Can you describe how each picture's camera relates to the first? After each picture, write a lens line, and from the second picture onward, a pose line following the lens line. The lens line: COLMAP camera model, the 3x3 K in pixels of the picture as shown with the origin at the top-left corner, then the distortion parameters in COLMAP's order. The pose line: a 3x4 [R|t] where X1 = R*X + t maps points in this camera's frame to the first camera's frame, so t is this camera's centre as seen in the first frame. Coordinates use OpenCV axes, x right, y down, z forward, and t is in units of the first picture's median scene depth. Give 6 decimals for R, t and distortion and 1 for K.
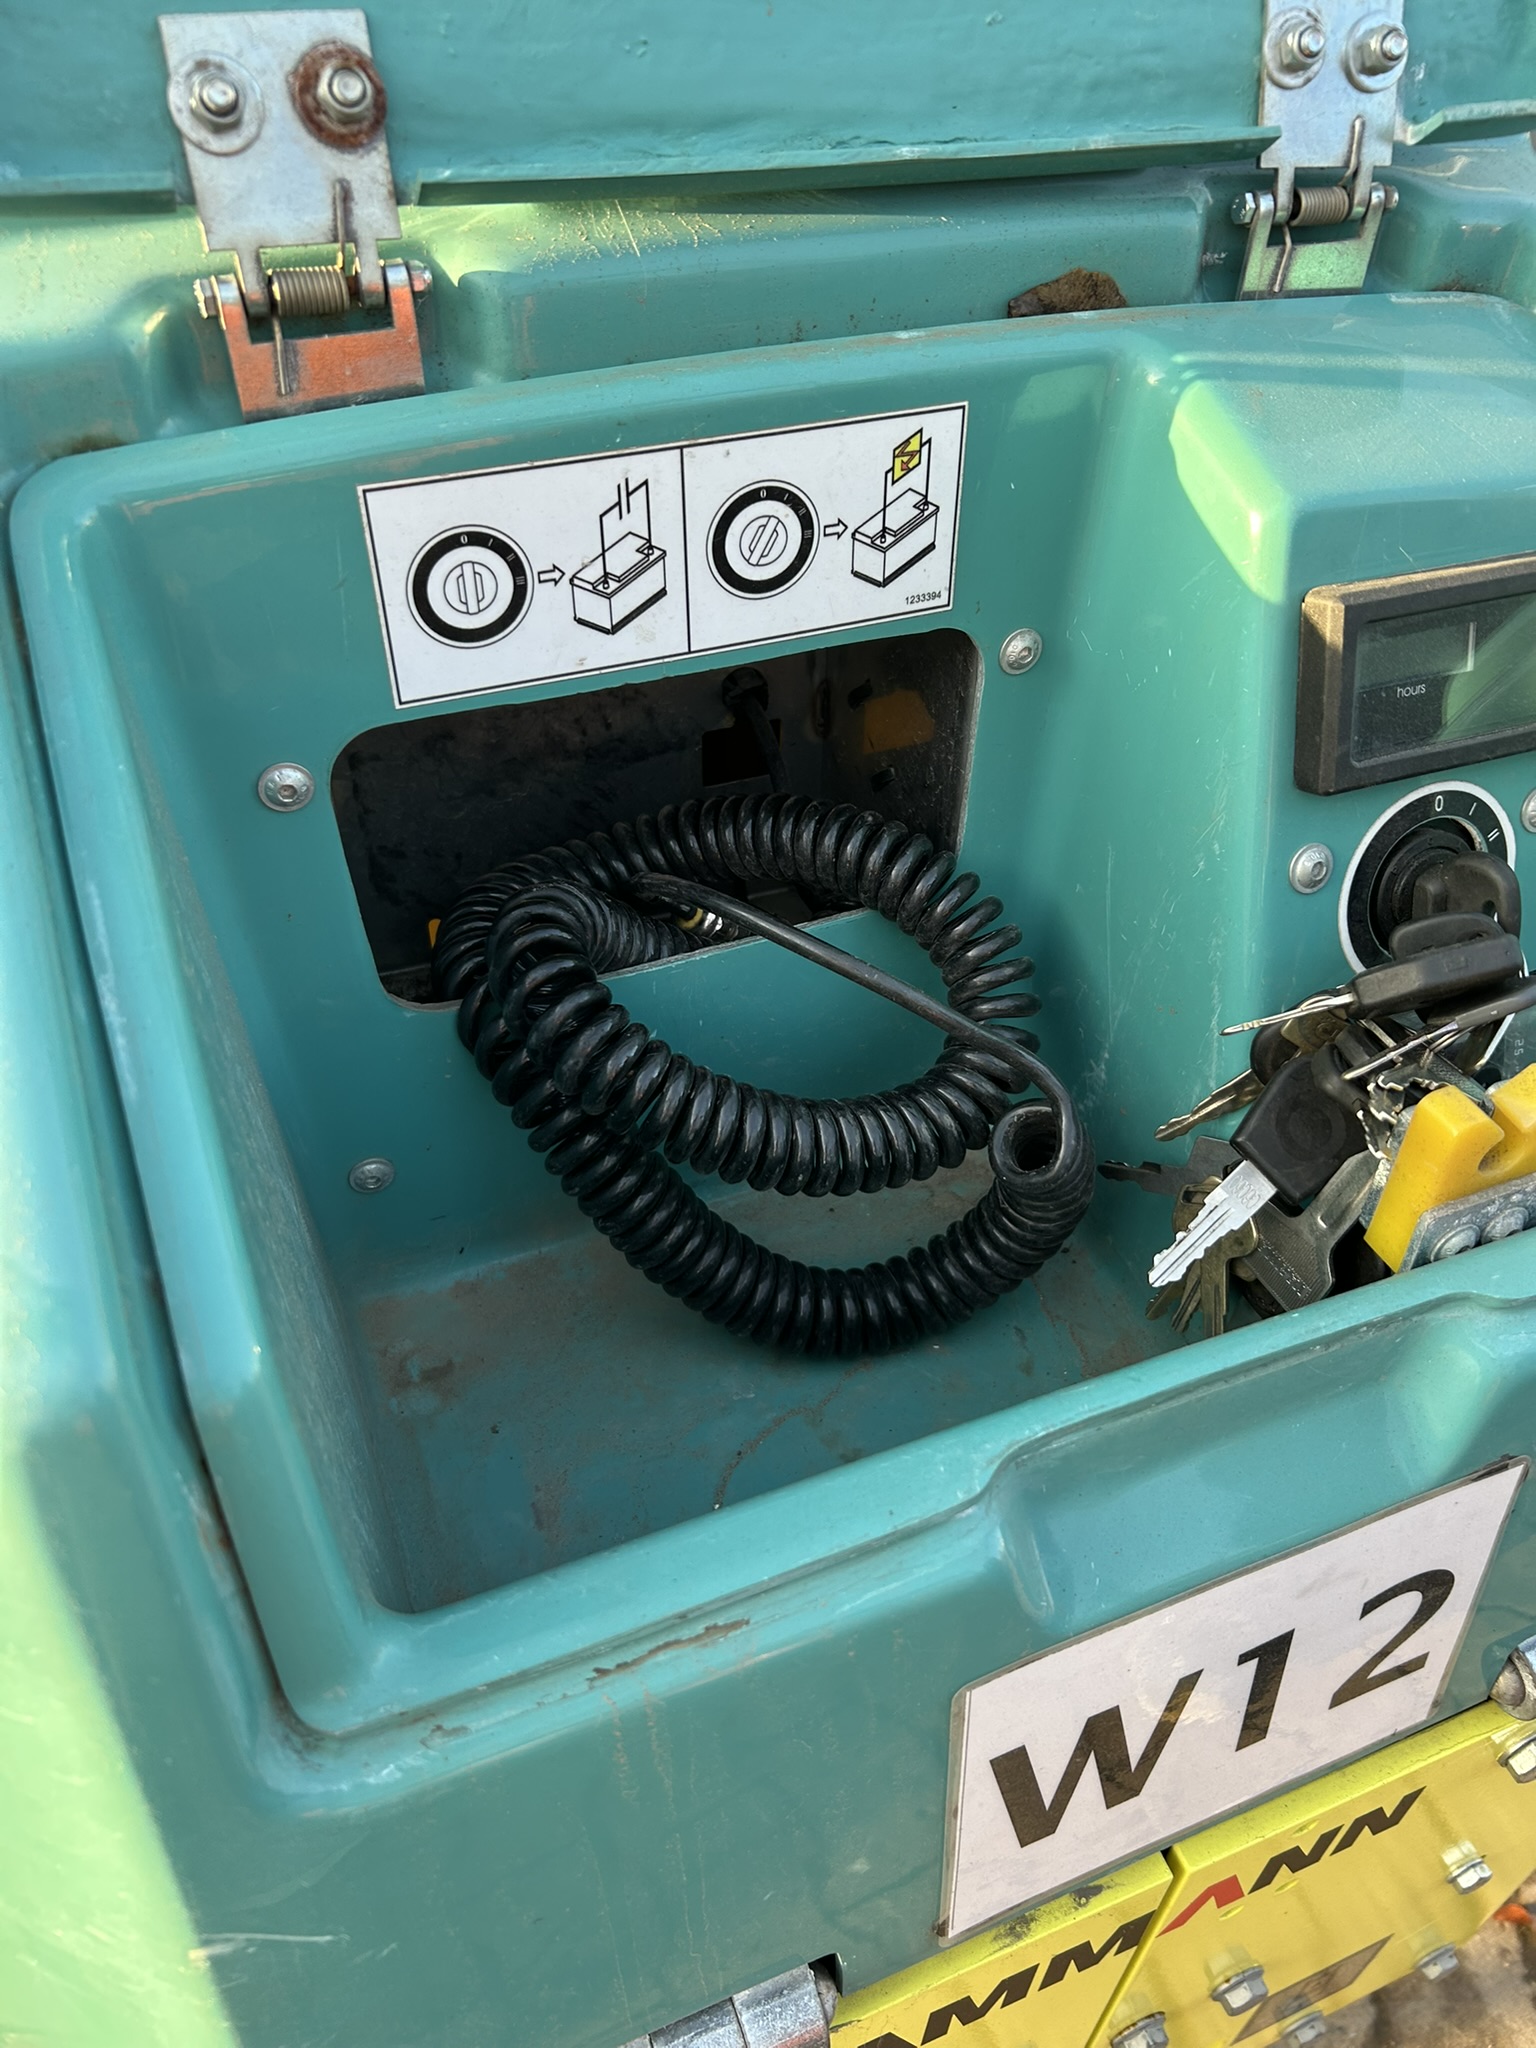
lens RADIAL K [[1601.2, 0, 800.8], [0, 1601.2, 1034.3], [0, 0, 1]] dist [0.033993, -0.041122]
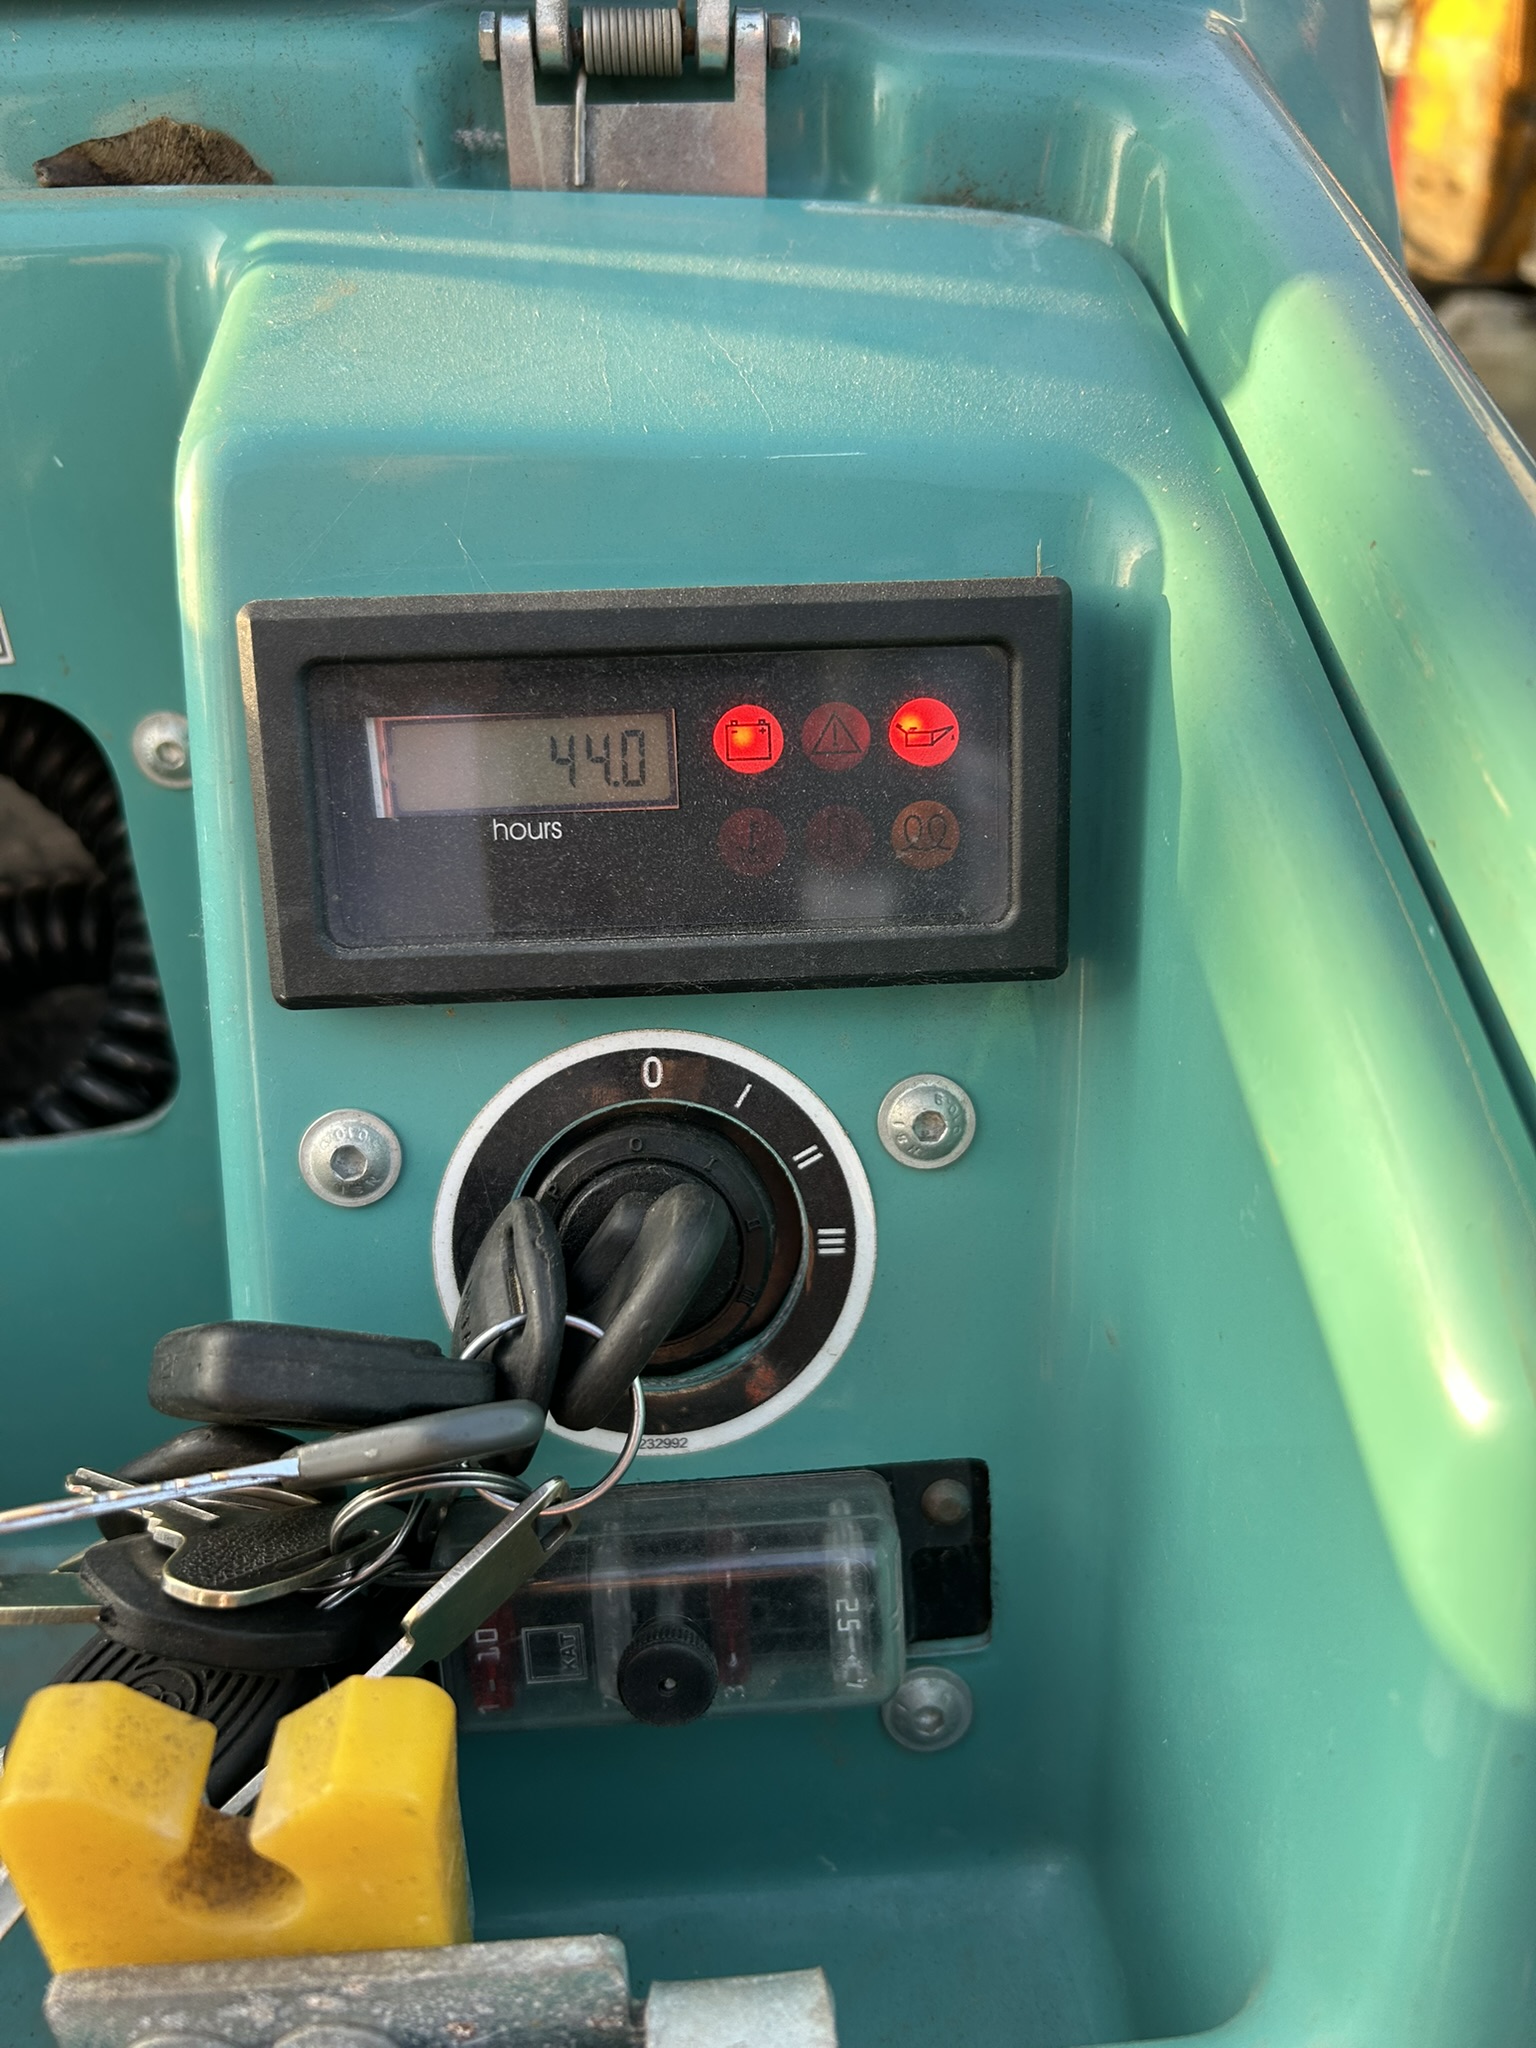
lens RADIAL K [[1601.2, 0, 793.7], [0, 1601.2, 988.2], [0, 0, 1]] dist [0.033993, -0.041122]
pose [[0.946270, 0.112708, -0.303099, 0.635931], [-0.172501, 0.968734, -0.178318, -0.095642], [0.273525, 0.221022, 0.936127, 0.589688]]
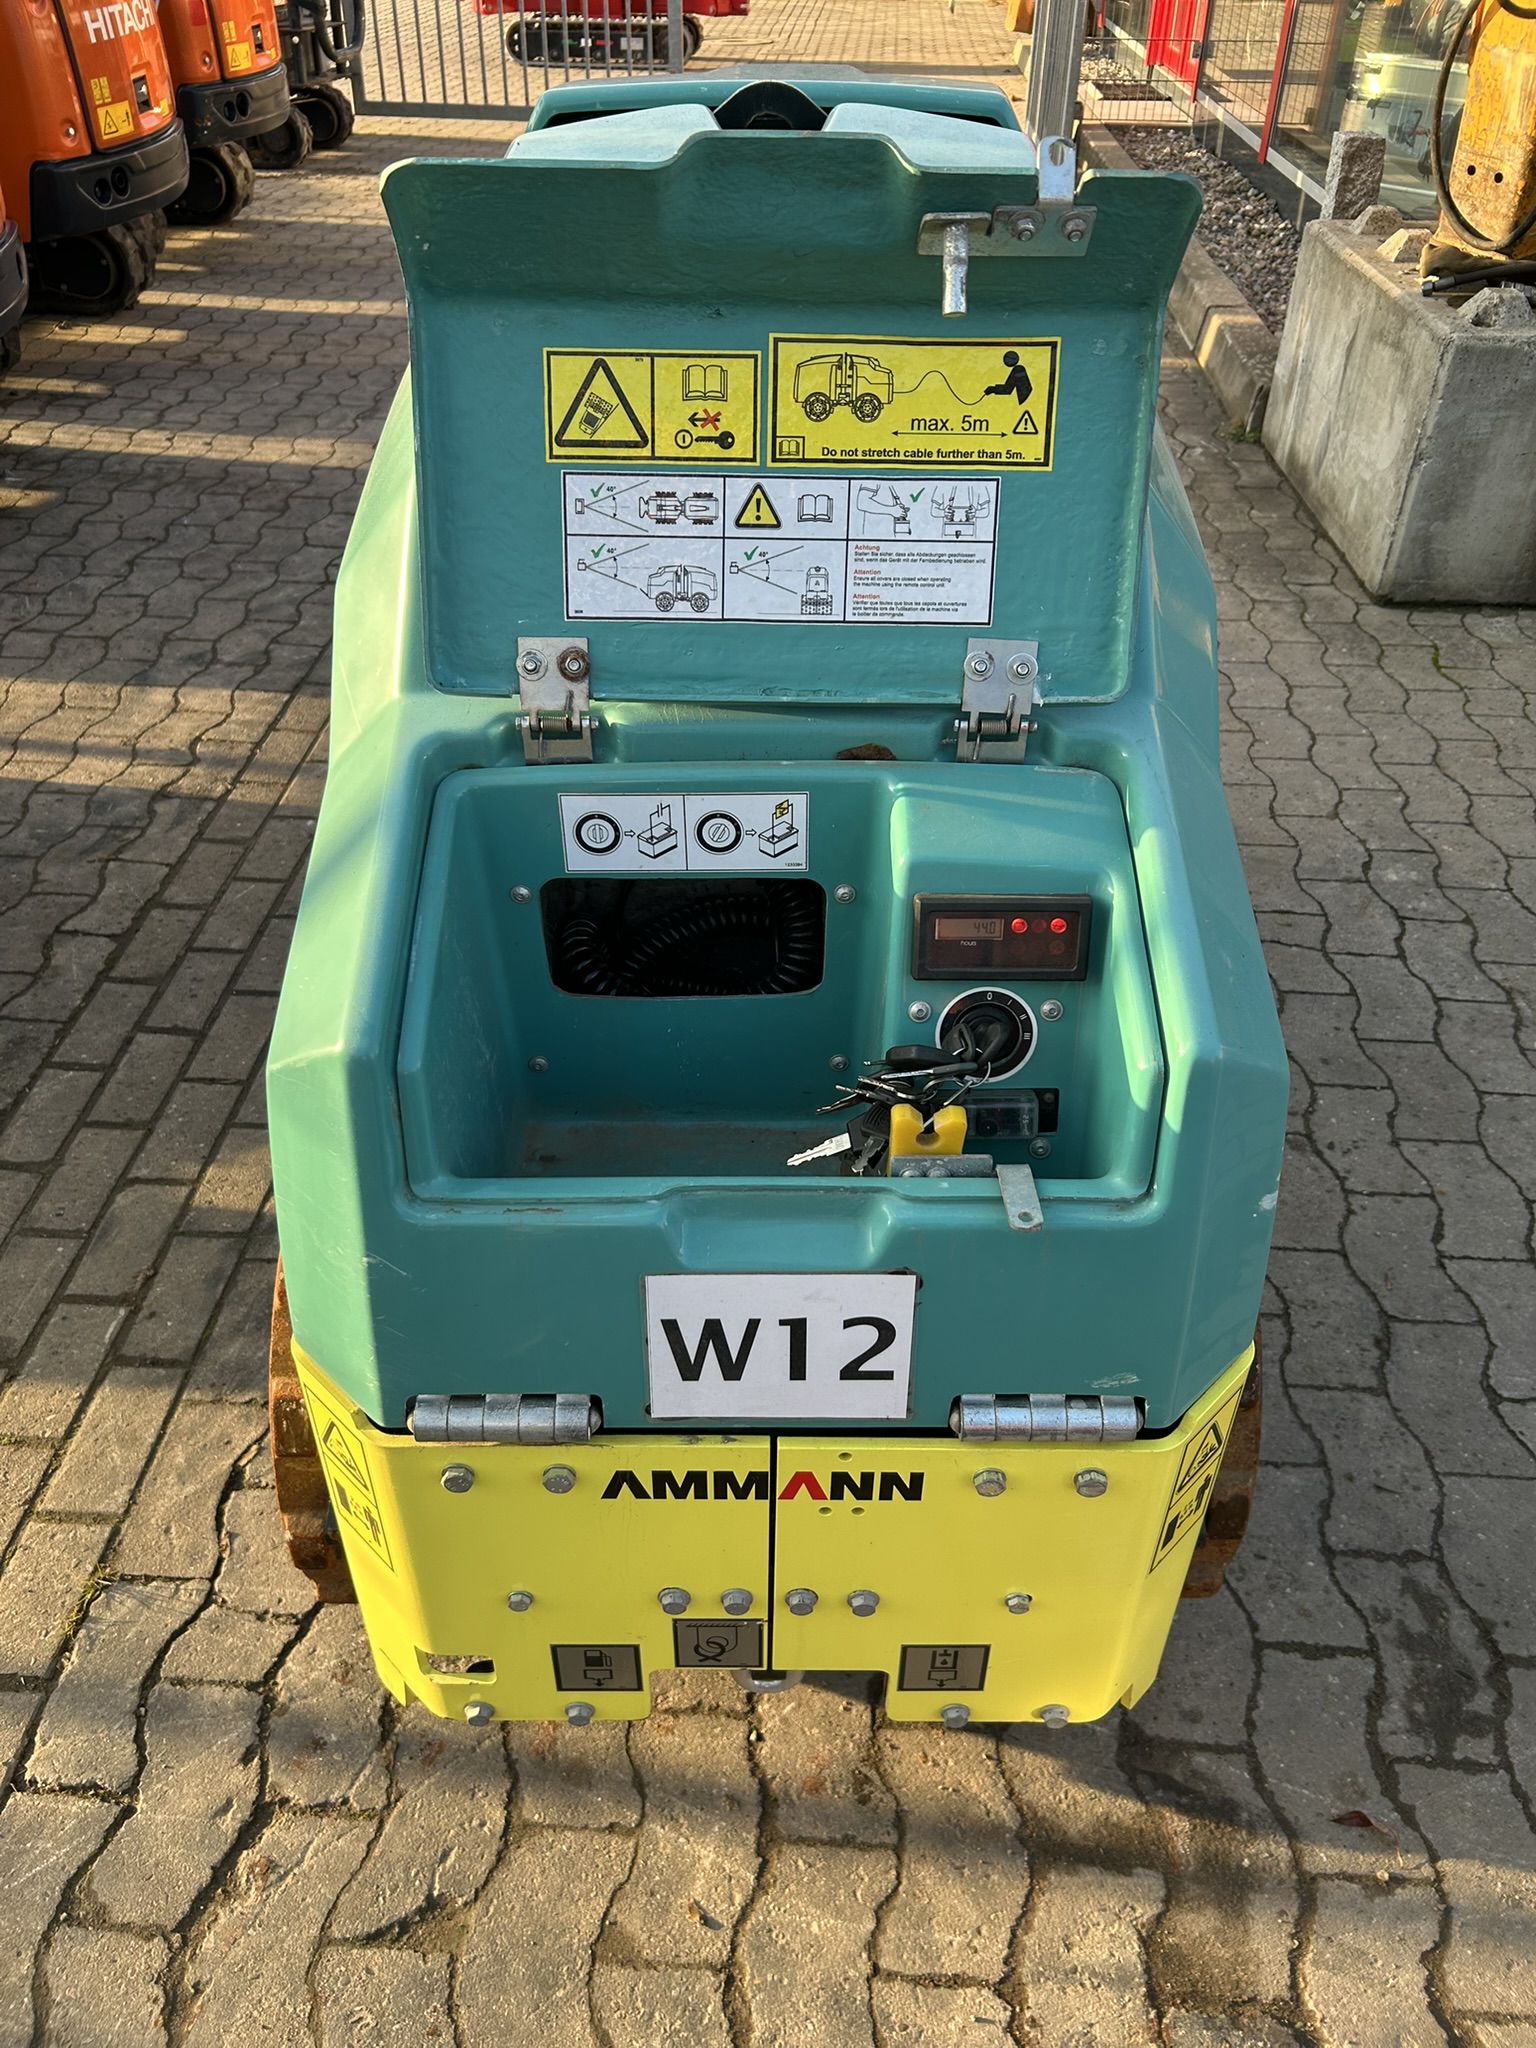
lens RADIAL K [[1601.2, 0, 755.4], [0, 1601.2, 1022.8], [0, 0, 1]] dist [0.033993, -0.041122]
pose [[0.924140, 0.206299, -0.321567, 0.882413], [-0.231903, 0.971787, -0.043016, 0.065184], [0.303620, 0.114325, 0.945909, -1.266003]]
